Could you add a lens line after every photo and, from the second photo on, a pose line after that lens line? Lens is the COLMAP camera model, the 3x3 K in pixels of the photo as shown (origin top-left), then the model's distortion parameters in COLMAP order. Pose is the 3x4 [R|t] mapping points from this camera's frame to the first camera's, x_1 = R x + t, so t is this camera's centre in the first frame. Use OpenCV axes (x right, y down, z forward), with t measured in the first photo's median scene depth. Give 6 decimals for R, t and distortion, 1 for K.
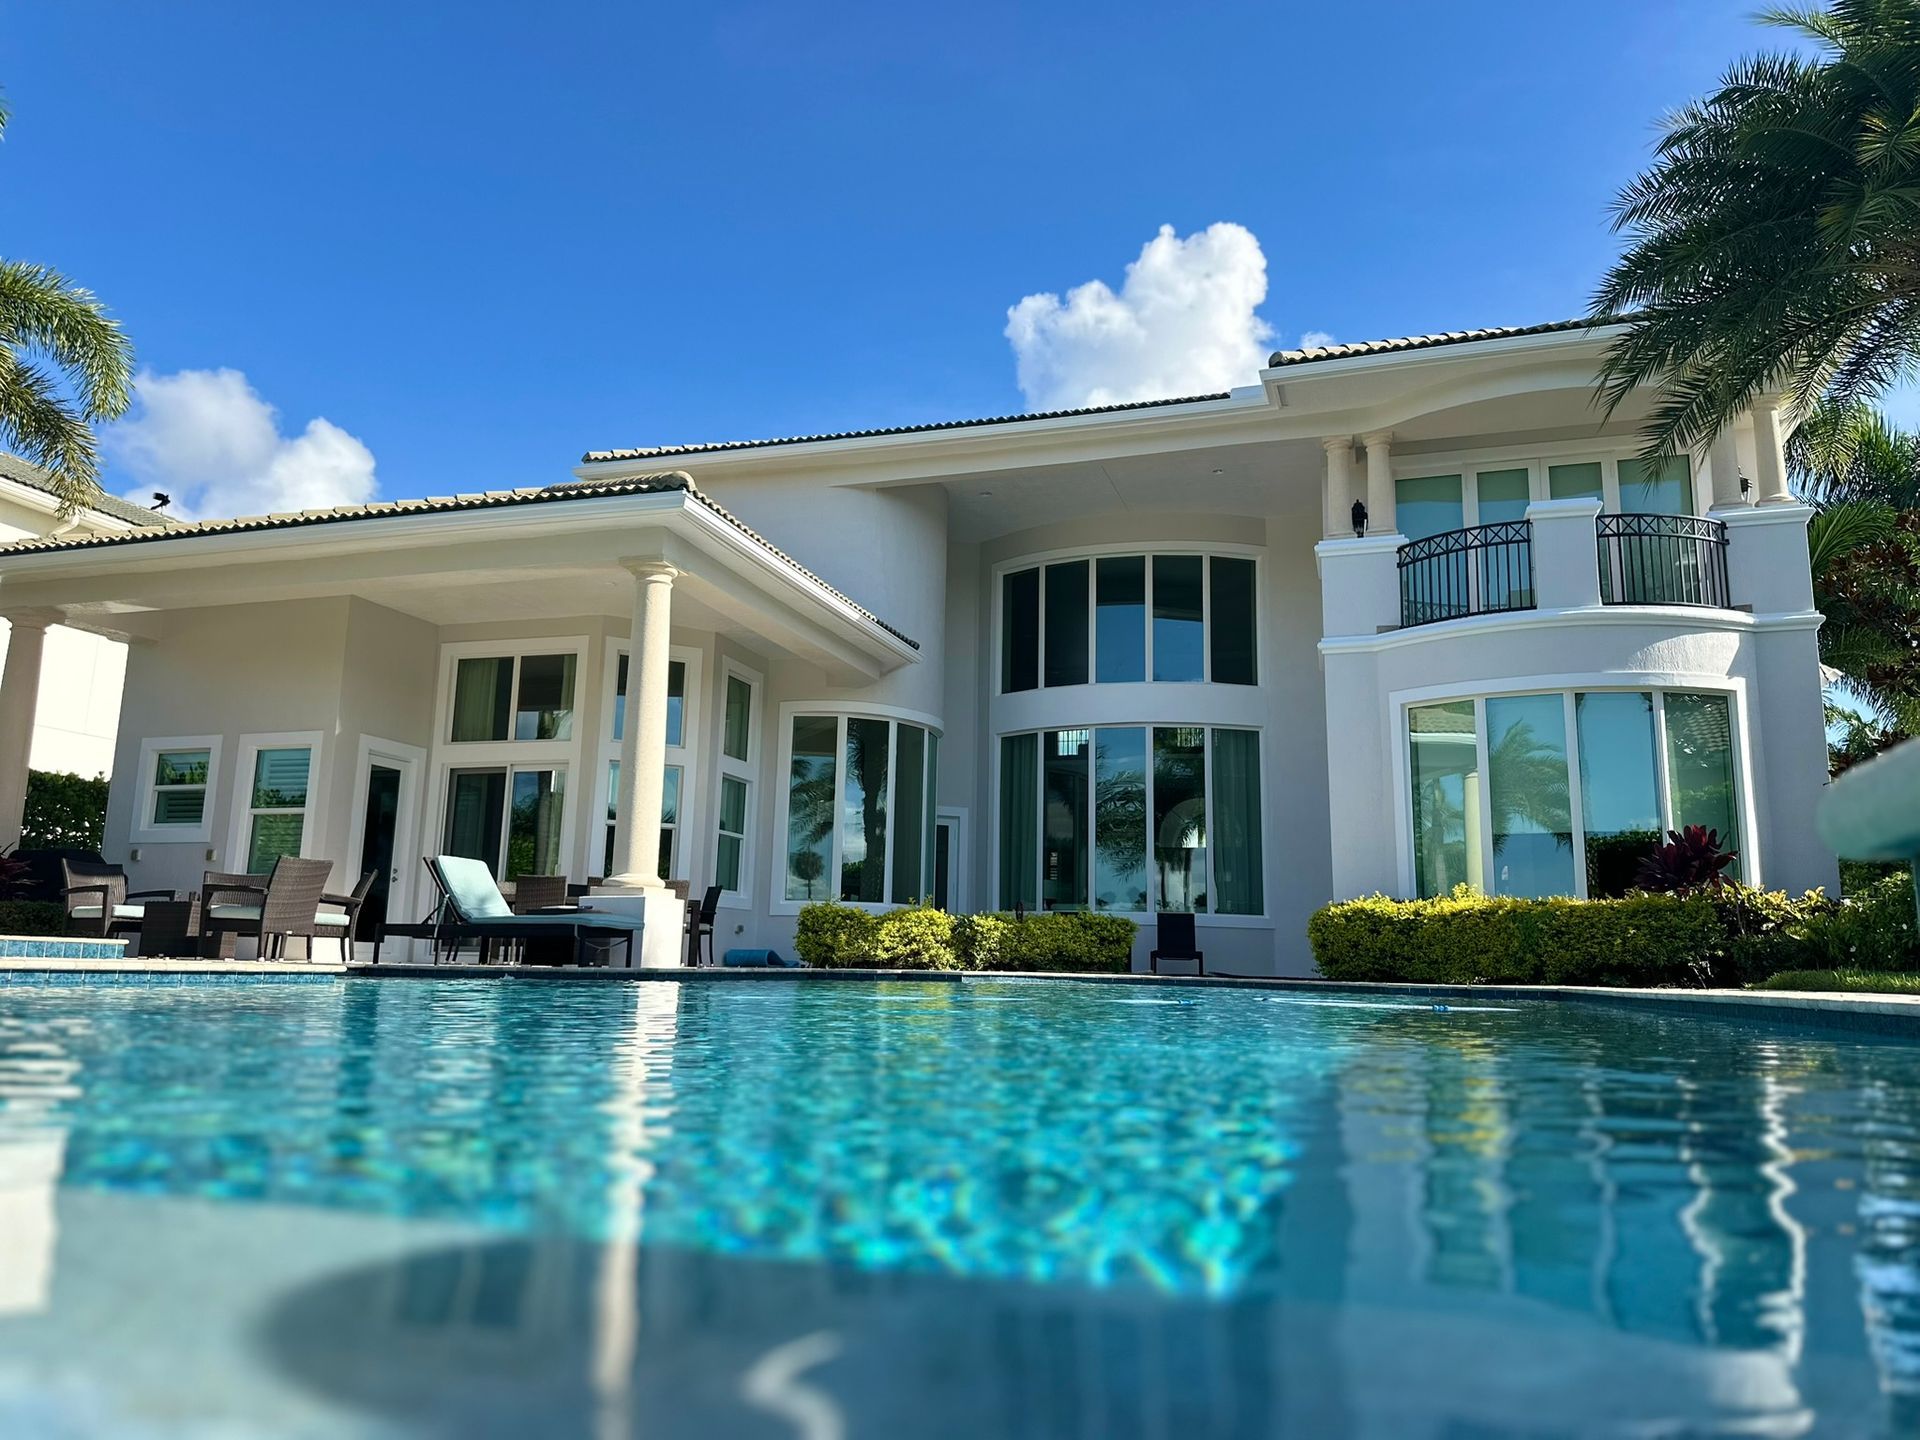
lens RADIAL K [[1342.6, 0, 965.0], [0, 1342.6, 721.3], [0, 0, 1]] dist [0.050403, -0.061667]
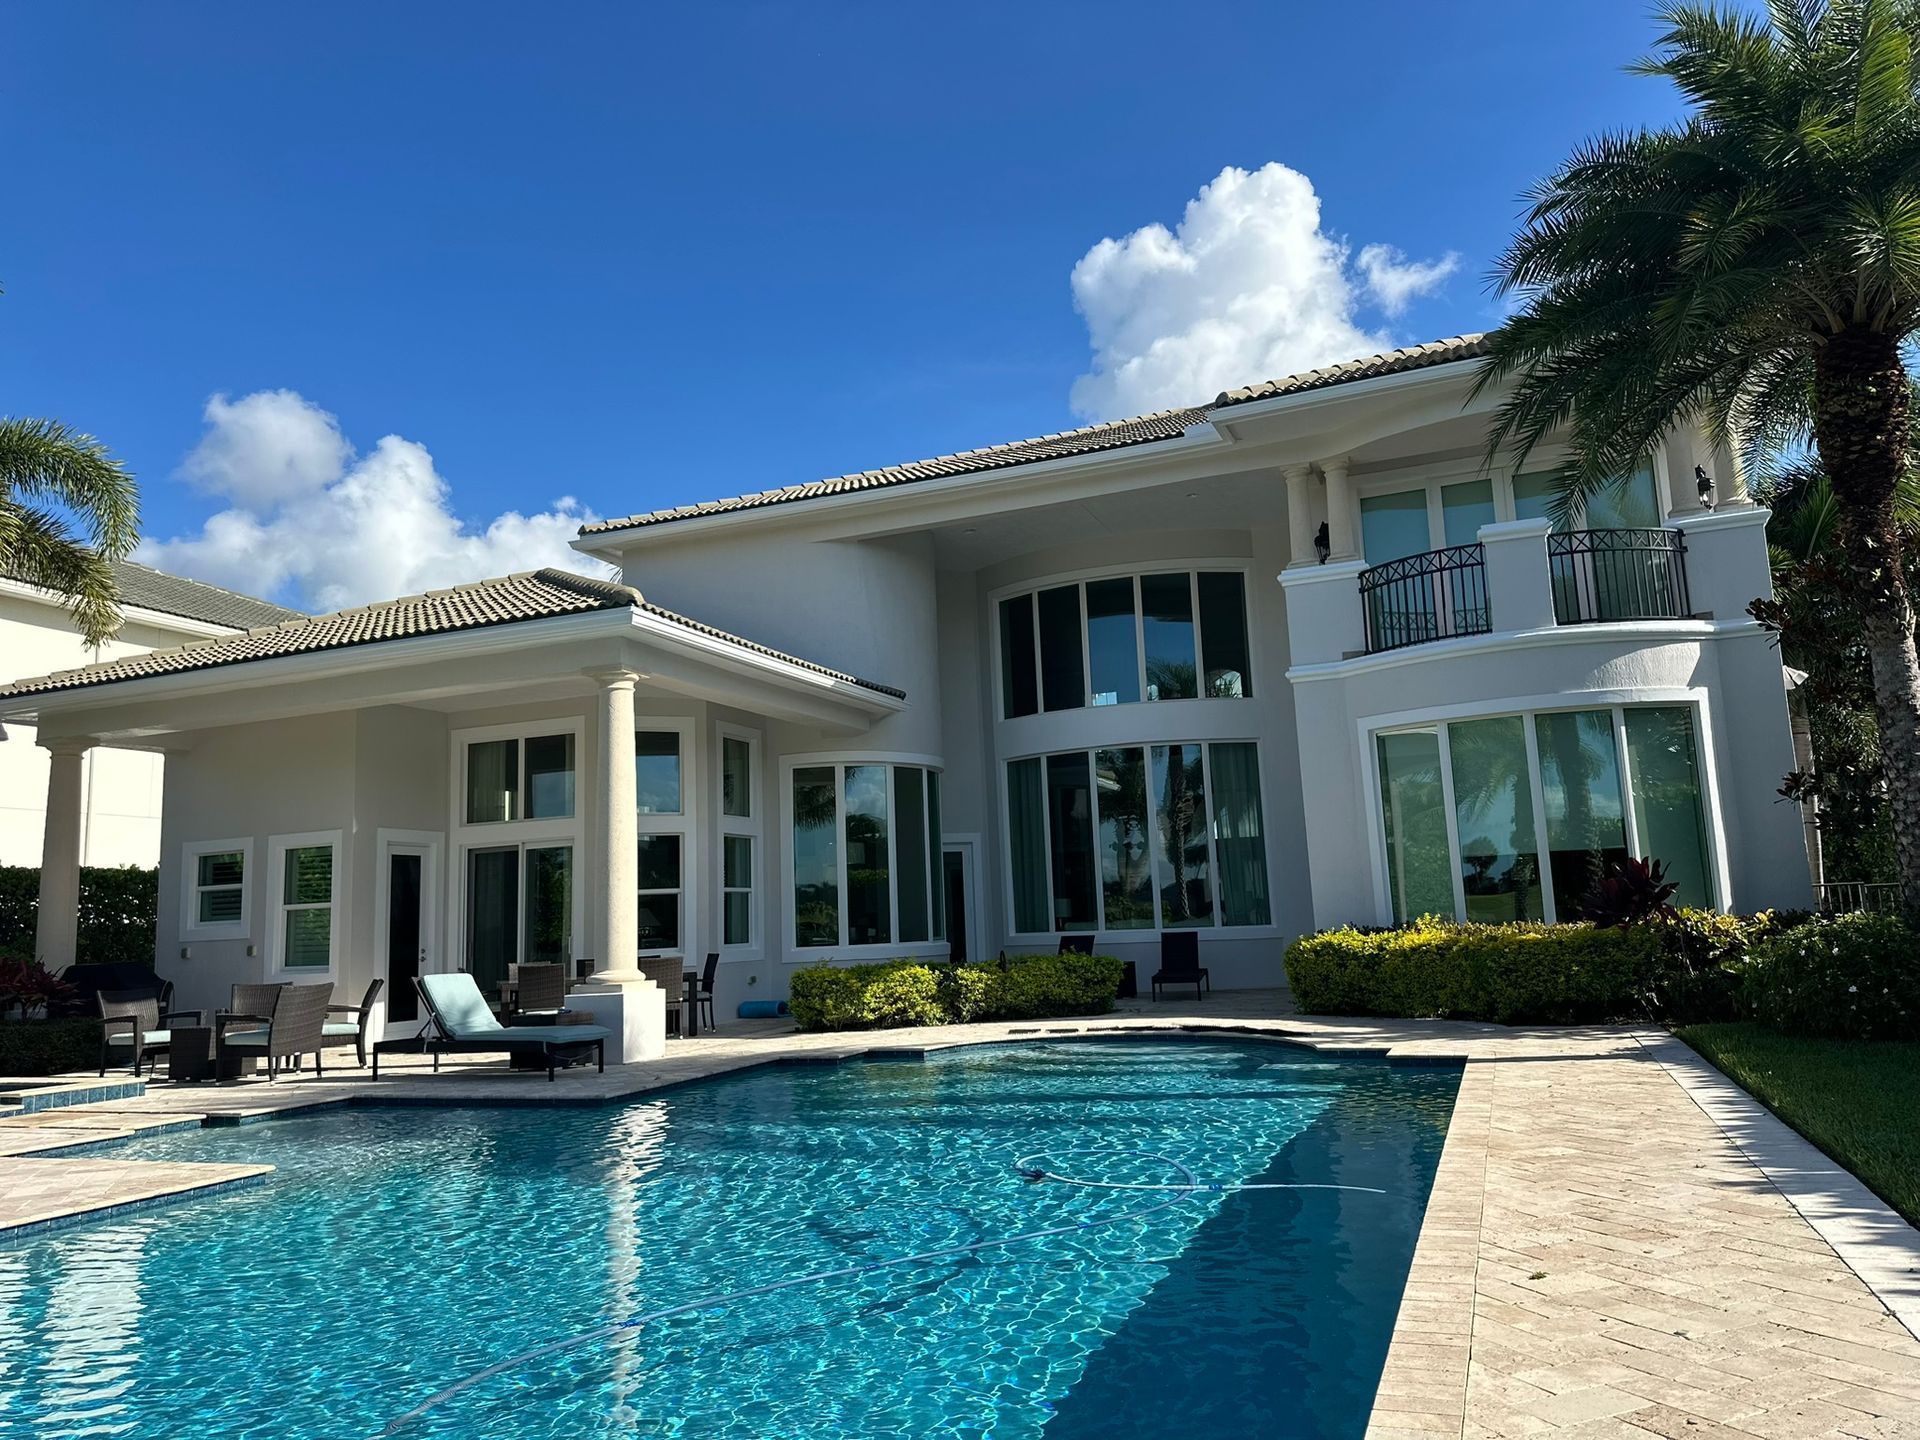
lens RADIAL K [[1342.6, 0, 965.0], [0, 1342.6, 721.3], [0, 0, 1]] dist [0.050403, -0.061667]
pose [[0.995554, -0.071377, -0.061466, 0.086782], [0.073220, 0.996915, 0.028261, -0.073151], [0.059259, -0.032636, 0.997709, -0.030895]]
